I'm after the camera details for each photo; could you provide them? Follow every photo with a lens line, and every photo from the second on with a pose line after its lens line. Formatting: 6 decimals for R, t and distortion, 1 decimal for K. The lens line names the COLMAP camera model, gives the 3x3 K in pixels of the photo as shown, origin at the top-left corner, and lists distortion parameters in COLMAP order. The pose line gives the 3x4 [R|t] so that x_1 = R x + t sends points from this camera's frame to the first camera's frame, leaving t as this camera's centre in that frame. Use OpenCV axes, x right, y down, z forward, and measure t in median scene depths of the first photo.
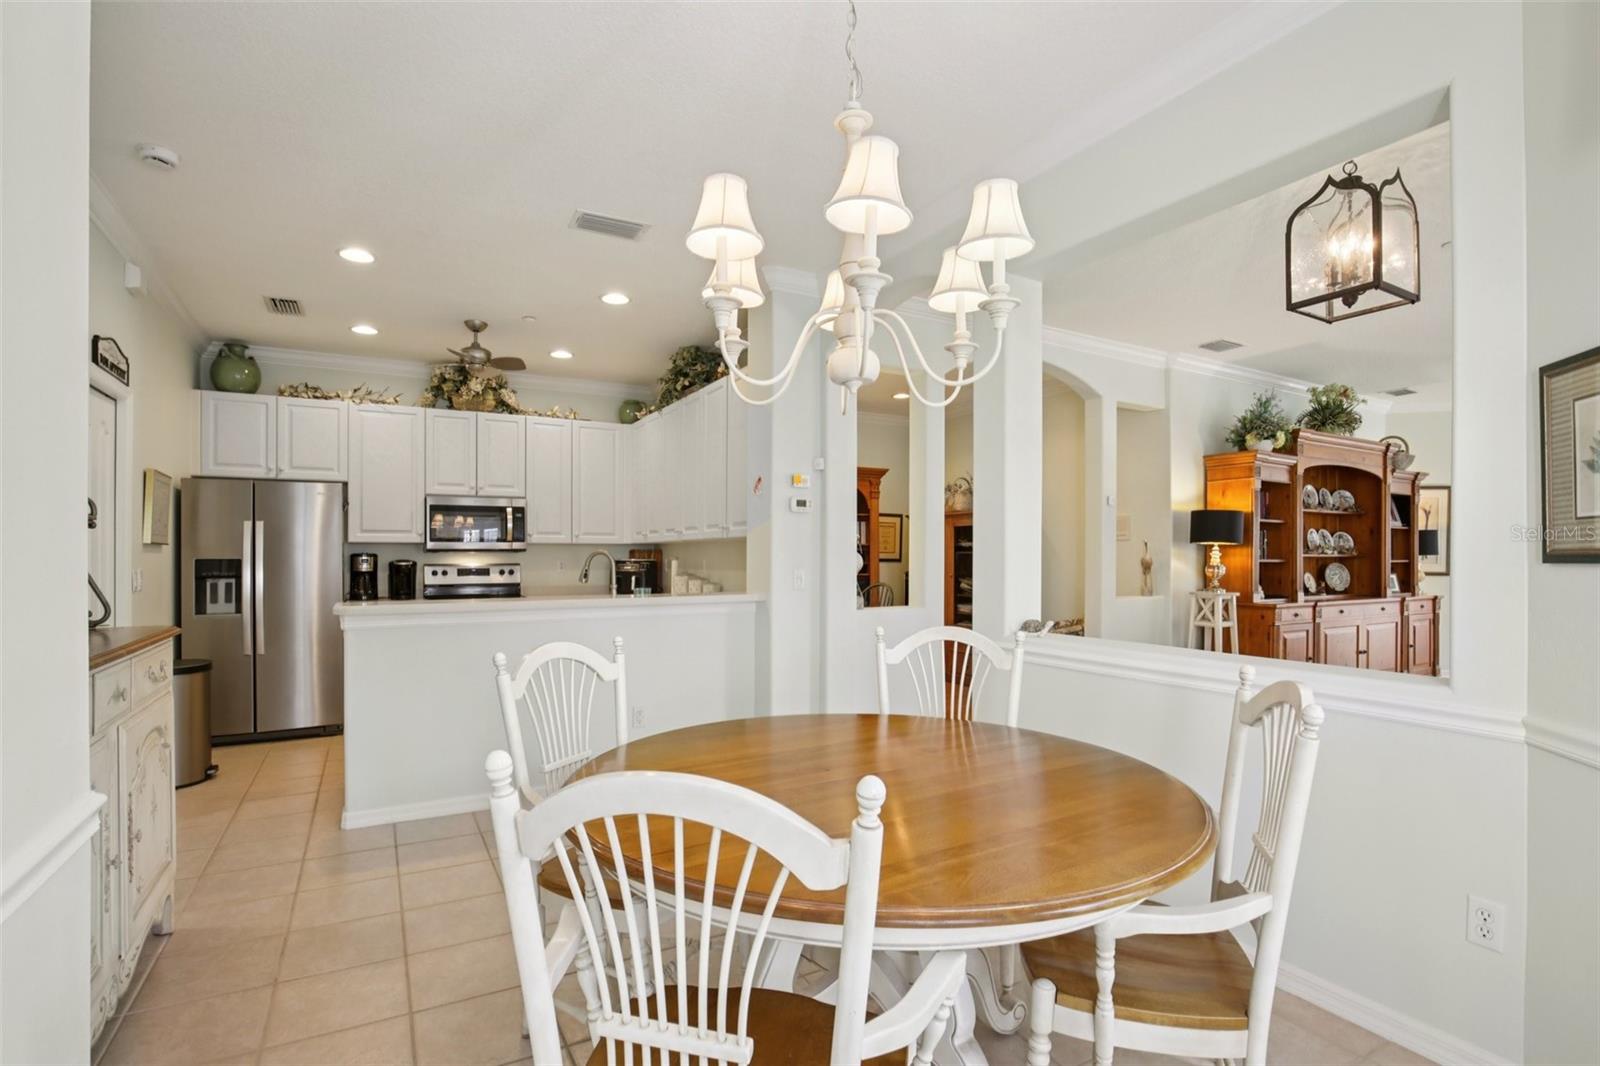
lens RADIAL K [[726.1, 0, 803.7], [0, 726.1, 548.4], [0, 0, 1]] dist [-0.032560, 0.004808]
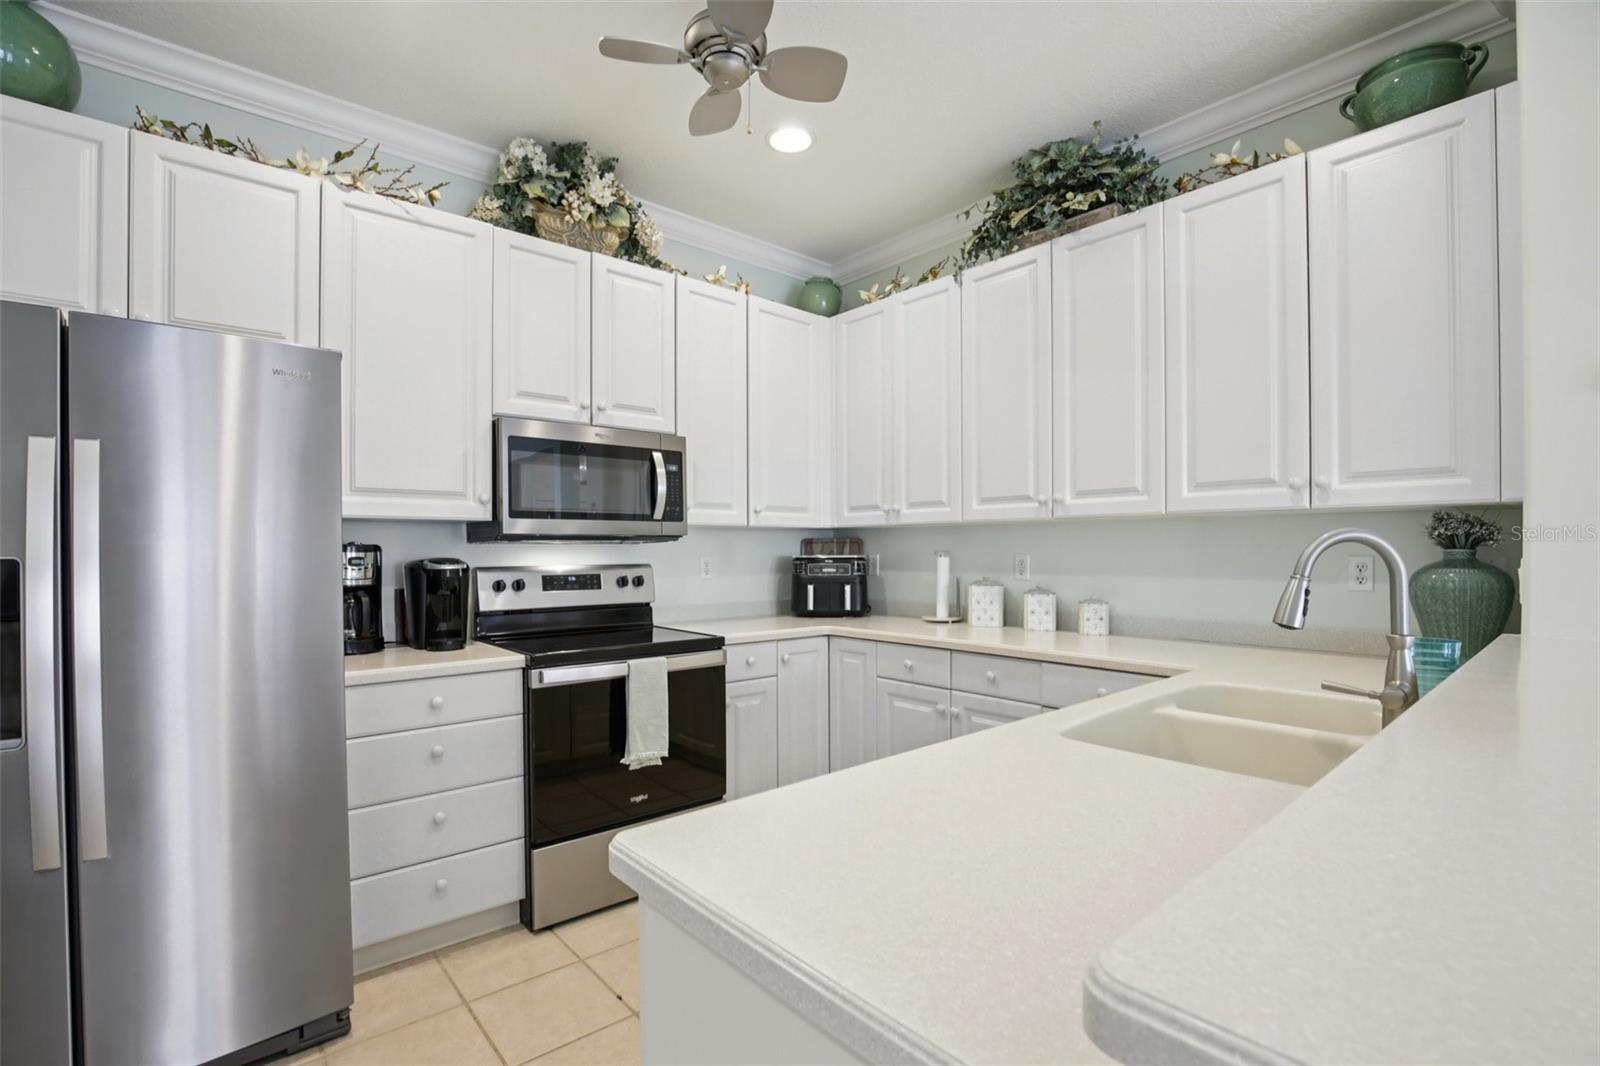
lens RADIAL K [[726.1, 0, 815.4], [0, 726.1, 543.4], [0, 0, 1]] dist [-0.032560, 0.004808]
pose [[0.982978, 0.001068, 0.183721, -0.393301], [-0.001590, 0.999995, 0.002695, 0.004717], [-0.183717, -0.002941, 0.982975, 0.495788]]
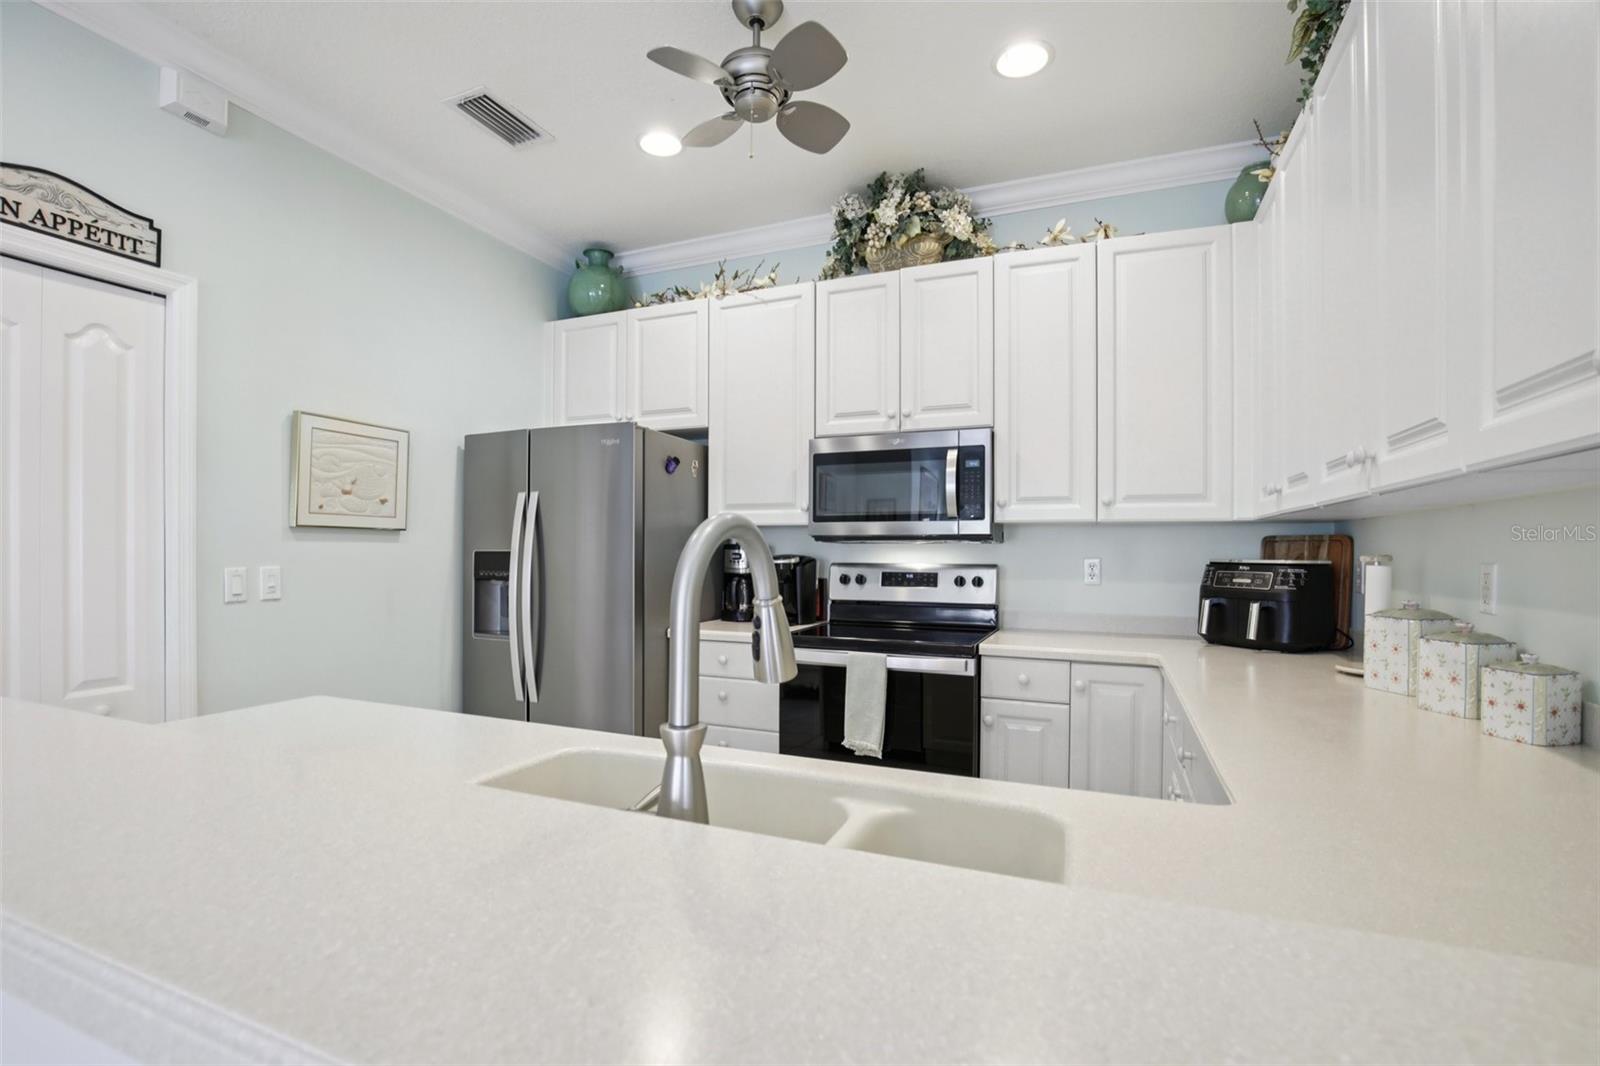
lens RADIAL K [[726.1, 0, 808.3], [0, 726.1, 547.5], [0, 0, 1]] dist [-0.032560, 0.004808]
pose [[0.602292, 0.002782, -0.798271, -0.080706], [0.001248, 0.999989, 0.004427, 0.007008], [0.798275, -0.003663, 0.602283, 0.634996]]
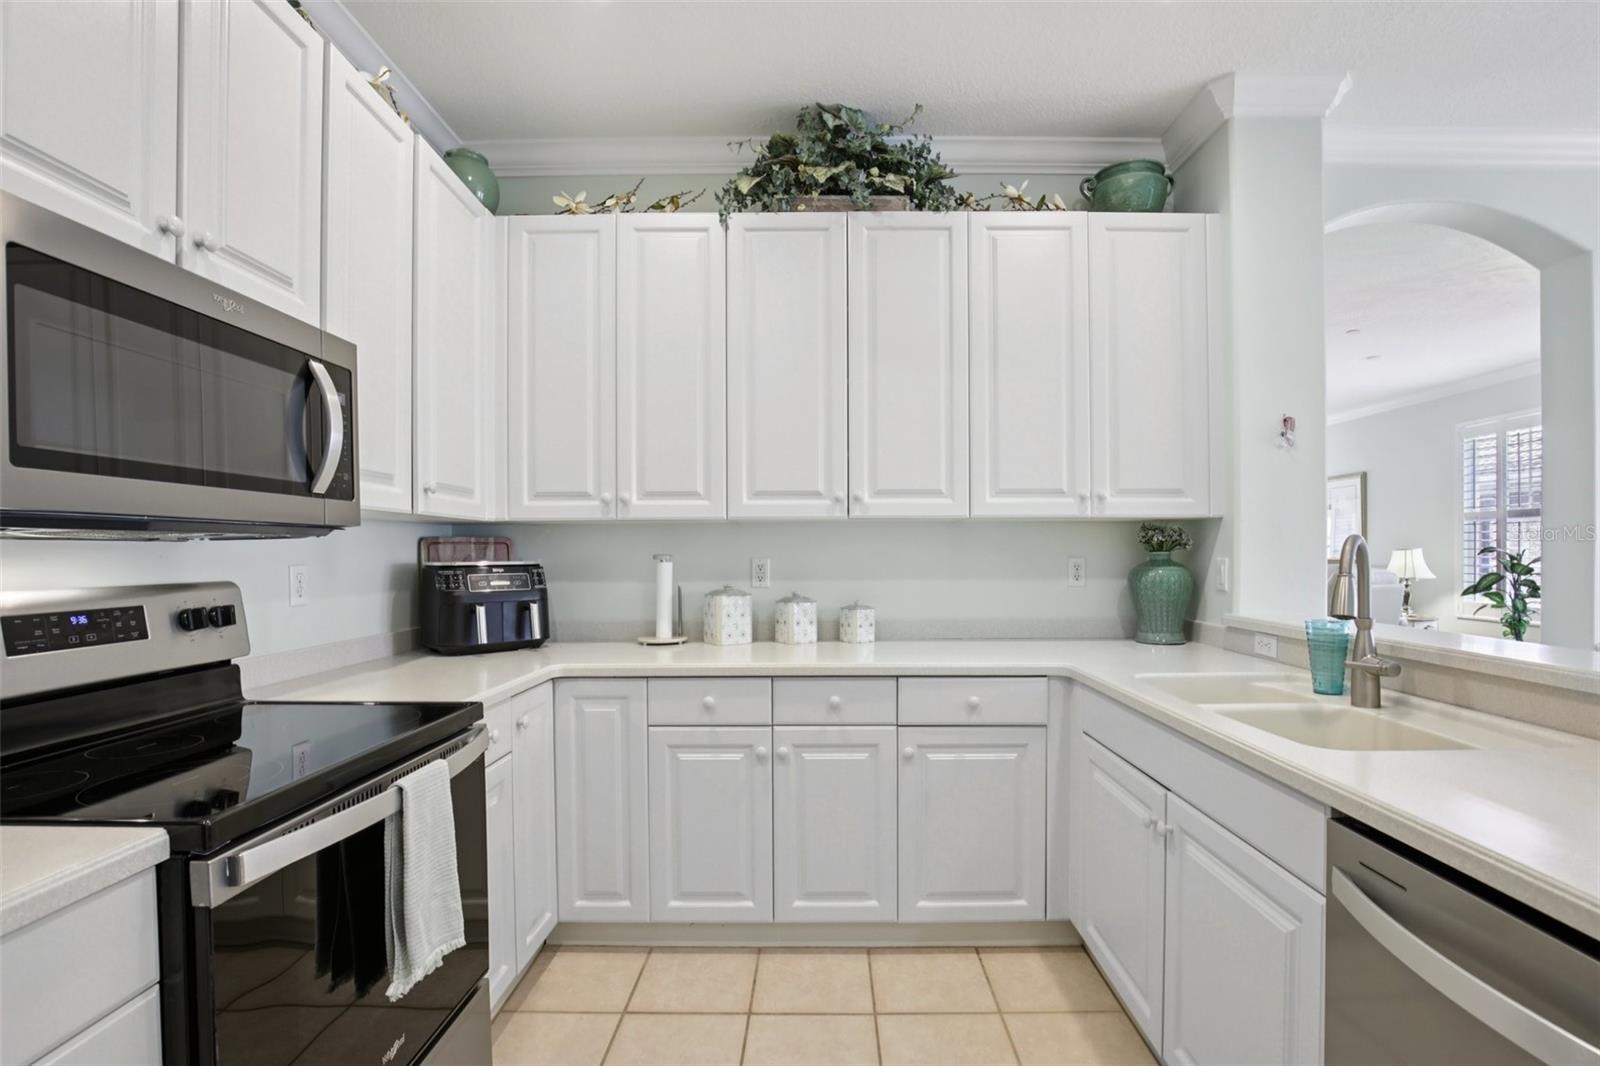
lens RADIAL K [[726.1, 0, 811.2], [0, 726.1, 553.7], [0, 0, 1]] dist [-0.032560, 0.004808]
pose [[0.519112, -0.000867, 0.854706, -0.533451], [-0.006957, 0.999962, 0.005240, 0.008349], [-0.854678, -0.008666, 0.519086, 0.725490]]
